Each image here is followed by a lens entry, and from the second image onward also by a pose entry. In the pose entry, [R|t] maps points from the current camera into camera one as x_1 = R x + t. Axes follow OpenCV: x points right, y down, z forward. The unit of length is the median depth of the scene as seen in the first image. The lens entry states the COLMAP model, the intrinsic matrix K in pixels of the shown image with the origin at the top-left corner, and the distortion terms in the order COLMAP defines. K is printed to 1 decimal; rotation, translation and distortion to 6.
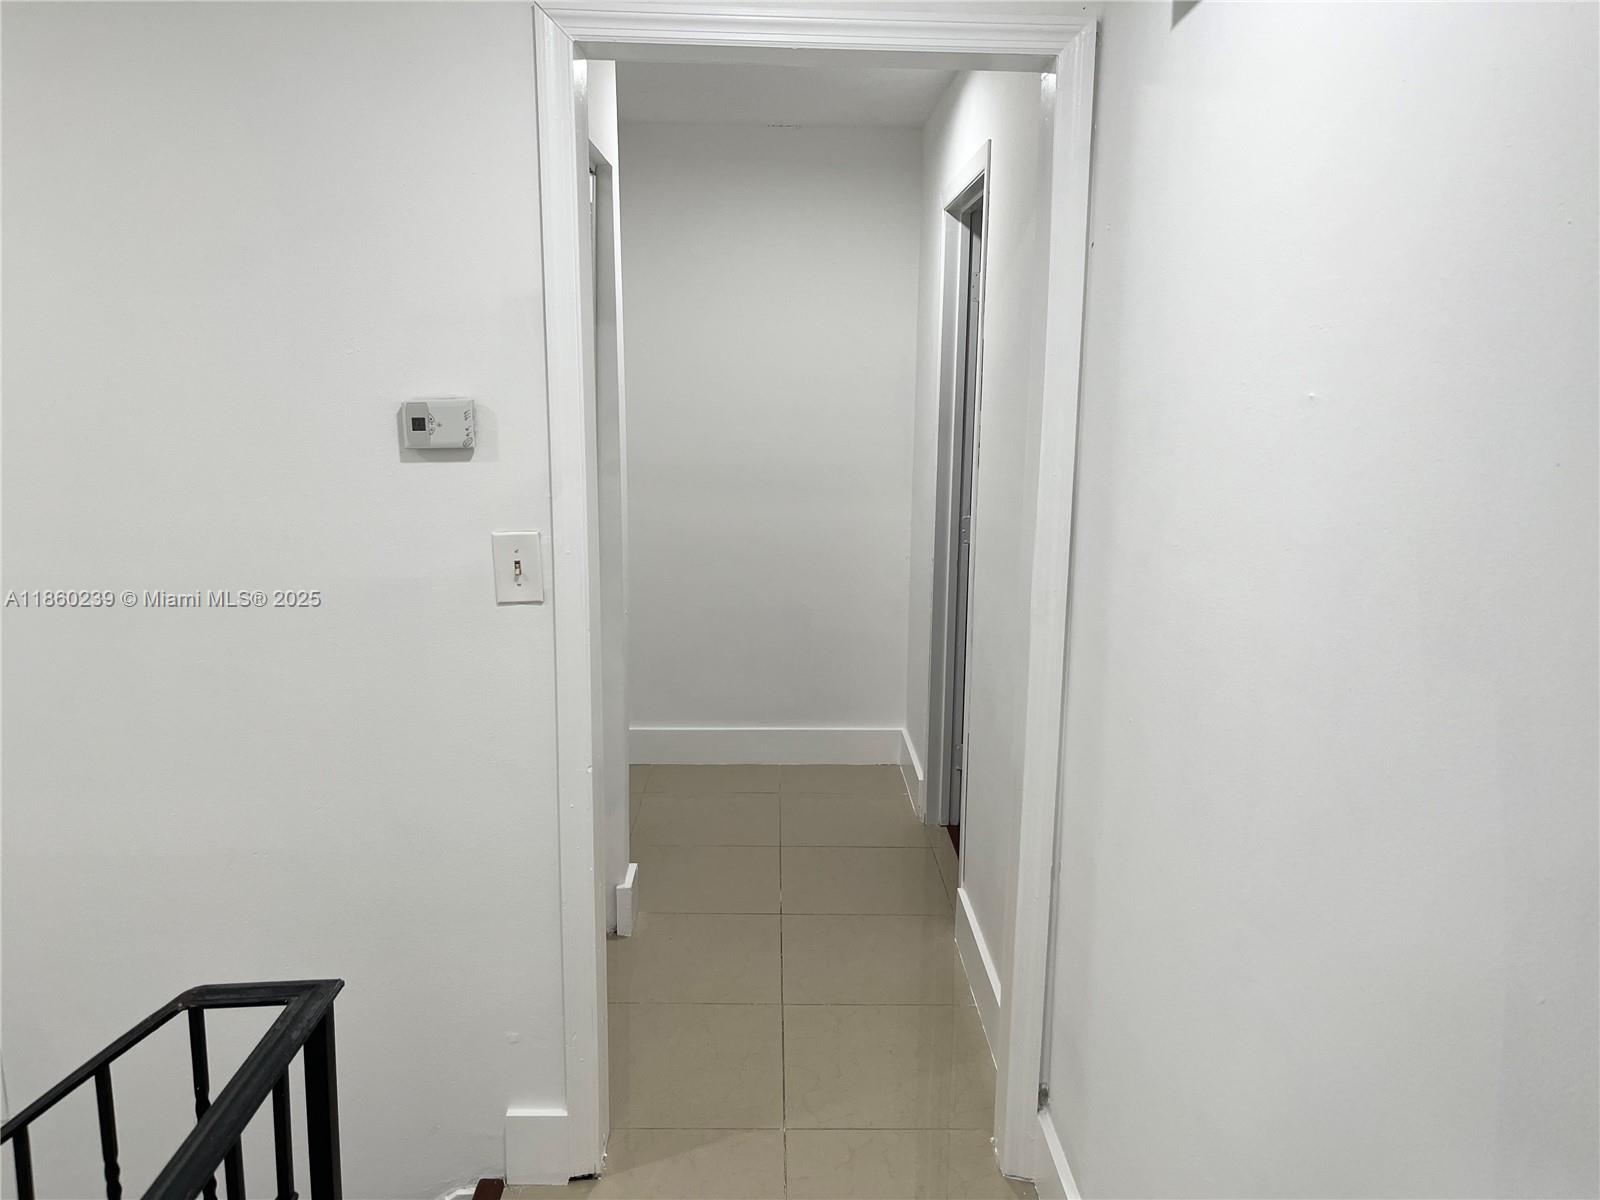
lens RADIAL K [[1216.5, 0, 808.7], [0, 1216.5, 595.1], [0, 0, 1]] dist [0.056360, -0.080819]
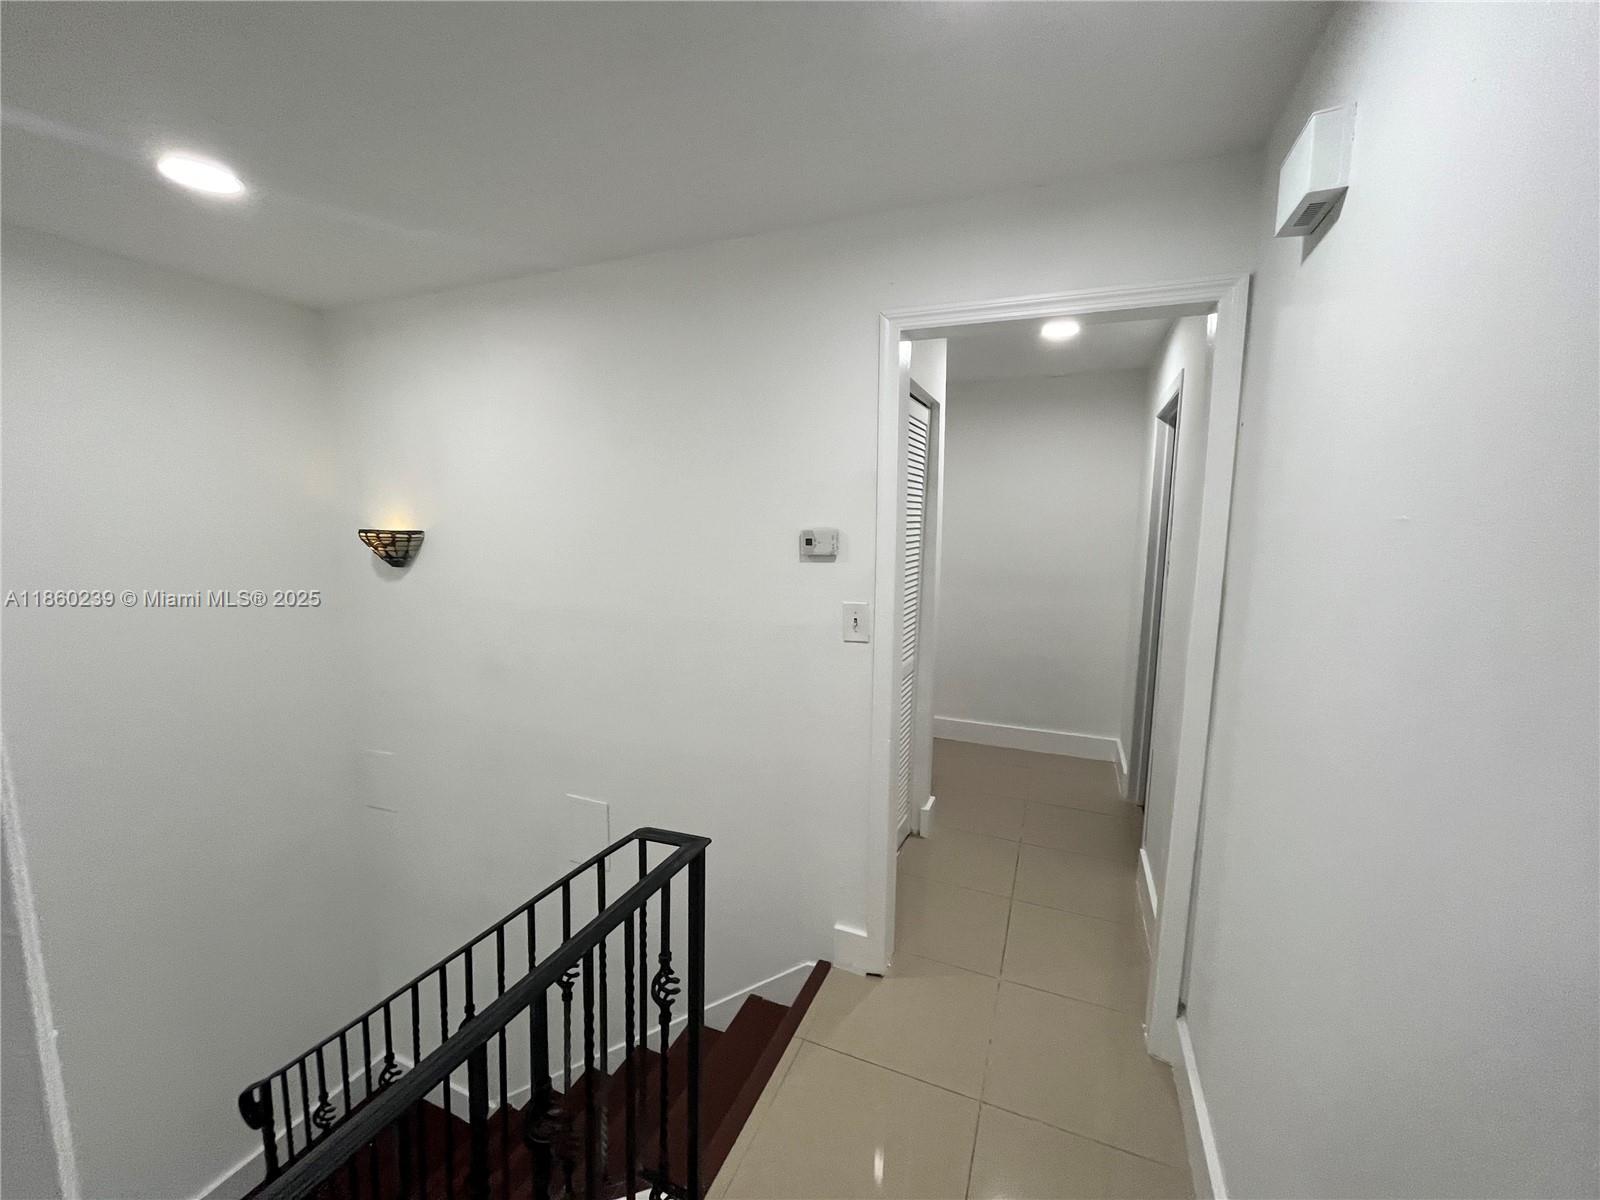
lens RADIAL K [[647.9, 0, 793.0], [0, 647.9, 605.1], [0, 0, 1]] dist [-0.000965, -0.001866]
pose [[0.910849, 0.050214, -0.409674, 0.062048], [-0.073172, 0.996495, -0.040546, -0.001645], [0.406202, 0.066908, 0.911330, 0.084068]]
